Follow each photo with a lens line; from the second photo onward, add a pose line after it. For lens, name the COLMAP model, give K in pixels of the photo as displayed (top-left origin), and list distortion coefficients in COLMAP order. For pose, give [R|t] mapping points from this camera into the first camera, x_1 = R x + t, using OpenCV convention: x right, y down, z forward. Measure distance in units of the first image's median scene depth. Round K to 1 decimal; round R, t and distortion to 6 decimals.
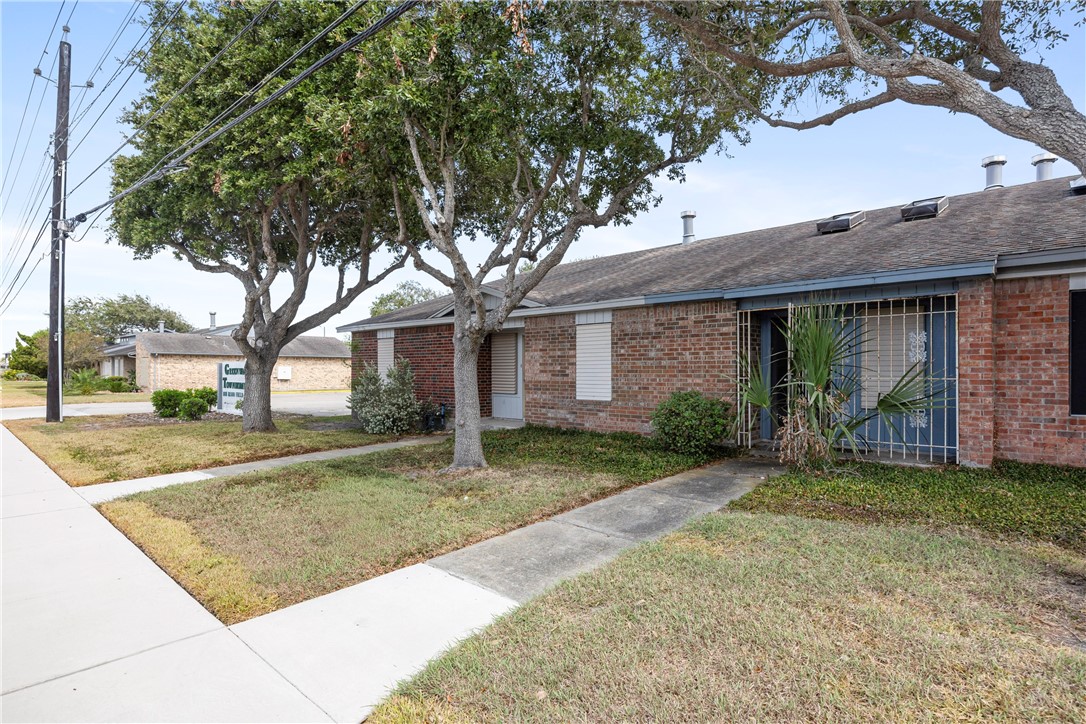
lens RADIAL K [[579.7, 0, 541.1], [0, 579.7, 362.3], [0, 0, 1]] dist [0.003594, -0.003353]
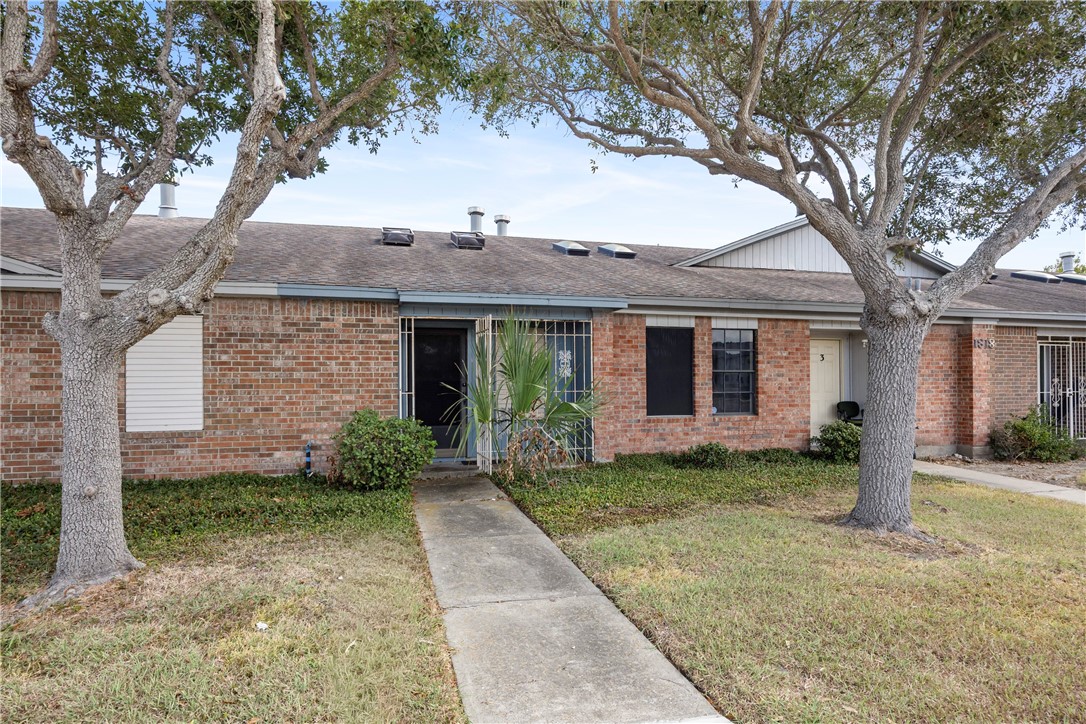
lens RADIAL K [[608.8, 0, 541.6], [0, 608.8, 365.6], [0, 0, 1]] dist [0.004838, 0.000916]
pose [[0.515198, 0.025505, 0.856692, -0.326710], [-0.009165, 0.999664, -0.024250, 0.005389], [-0.857022, 0.004642, 0.515258, 0.331621]]
